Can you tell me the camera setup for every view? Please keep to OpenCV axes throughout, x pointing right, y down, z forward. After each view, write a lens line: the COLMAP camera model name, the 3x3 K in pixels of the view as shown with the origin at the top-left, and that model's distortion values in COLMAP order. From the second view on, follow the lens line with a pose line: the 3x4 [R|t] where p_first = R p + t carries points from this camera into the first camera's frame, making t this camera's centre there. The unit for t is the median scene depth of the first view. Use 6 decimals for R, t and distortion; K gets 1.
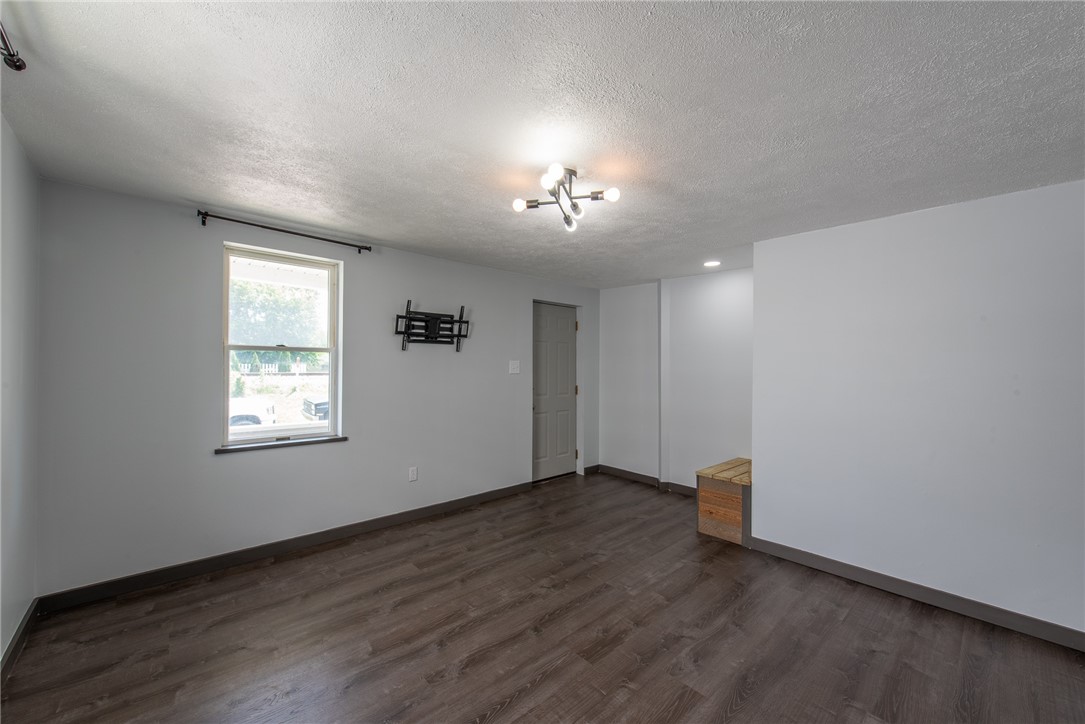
lens RADIAL K [[421.1, 0, 545.2], [0, 421.1, 363.9], [0, 0, 1]] dist [0.003489, -0.000644]
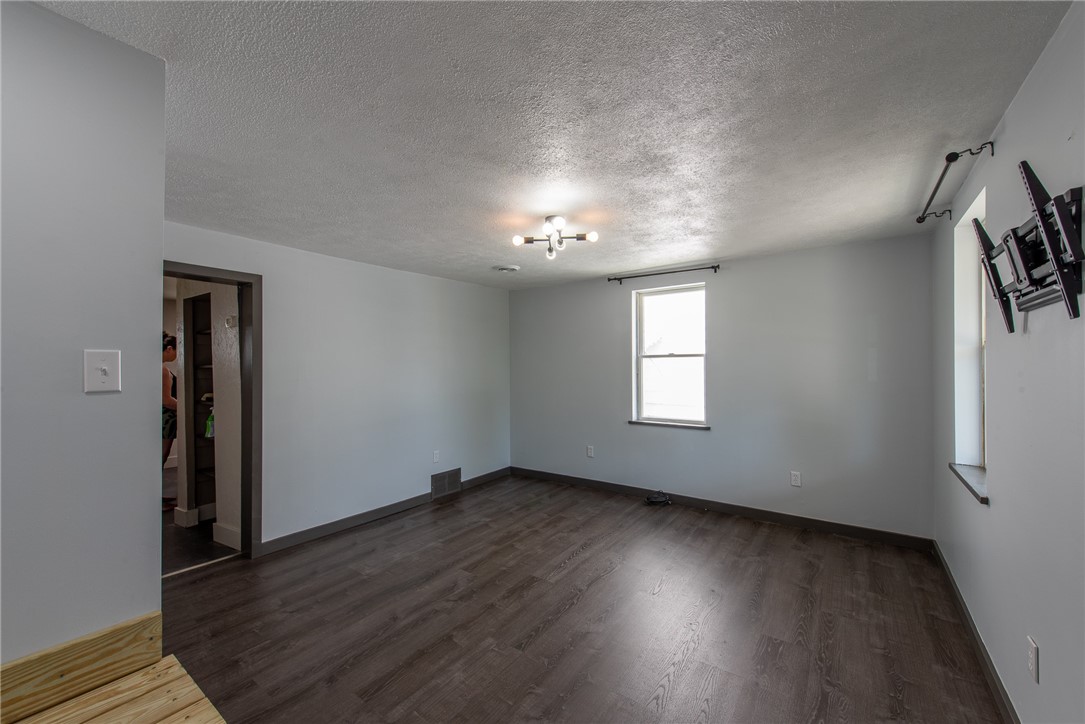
lens RADIAL K [[427.6, 0, 544.3], [0, 427.6, 364.7], [0, 0, 1]] dist [0.001520, -0.000886]
pose [[-0.978893, -0.008312, -0.204207, 0.240847], [-0.006670, 0.999940, -0.008725, 0.005904], [0.204267, -0.007179, -0.978889, 1.599822]]
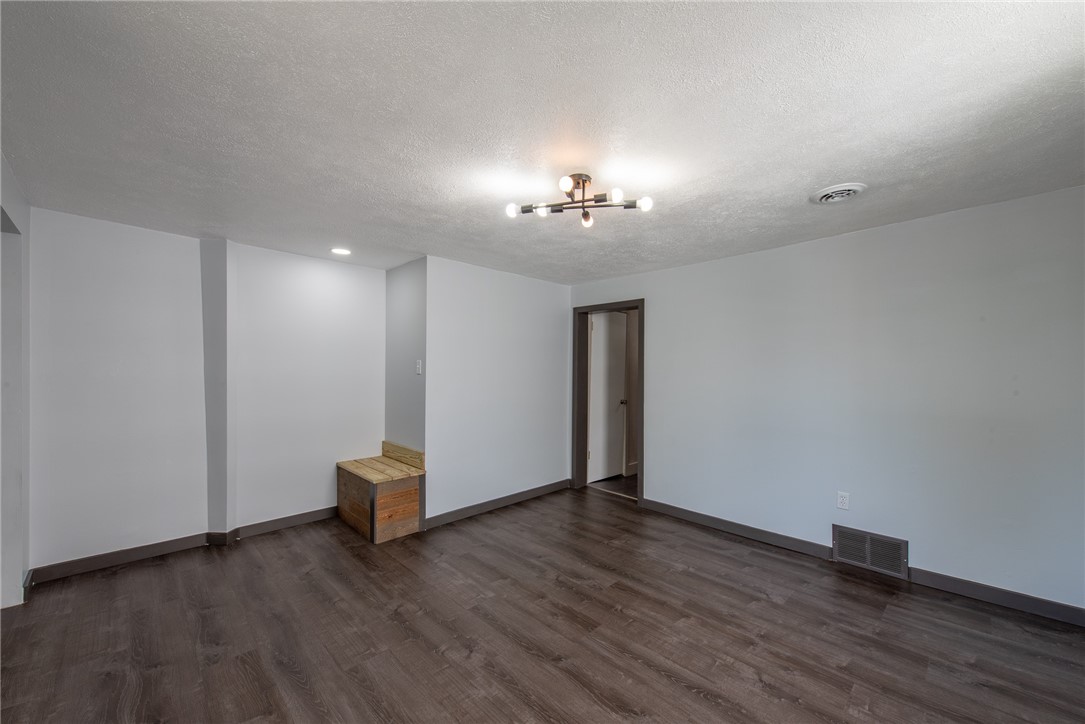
lens RADIAL K [[421.1, 0, 545.2], [0, 421.1, 363.9], [0, 0, 1]] dist [0.003489, -0.000644]
pose [[-0.029291, -0.004666, 0.999560, -0.683866], [-0.006042, 0.999972, 0.004491, -0.006733], [-0.999553, -0.005908, -0.029319, 0.782138]]
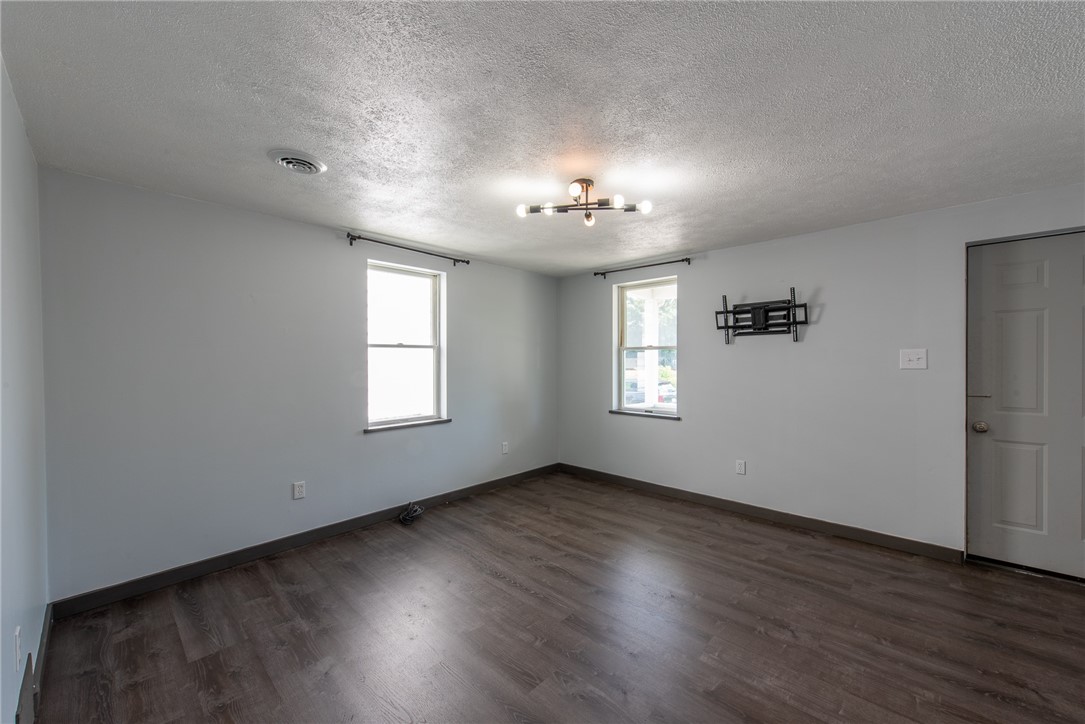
lens RADIAL K [[421.1, 0, 545.2], [0, 421.1, 363.9], [0, 0, 1]] dist [0.003489, -0.000644]
pose [[0.076729, 0.000009, -0.997052, 0.806361], [0.007441, 0.999972, 0.000582, 0.015320], [0.997024, -0.007464, 0.076727, 0.575038]]
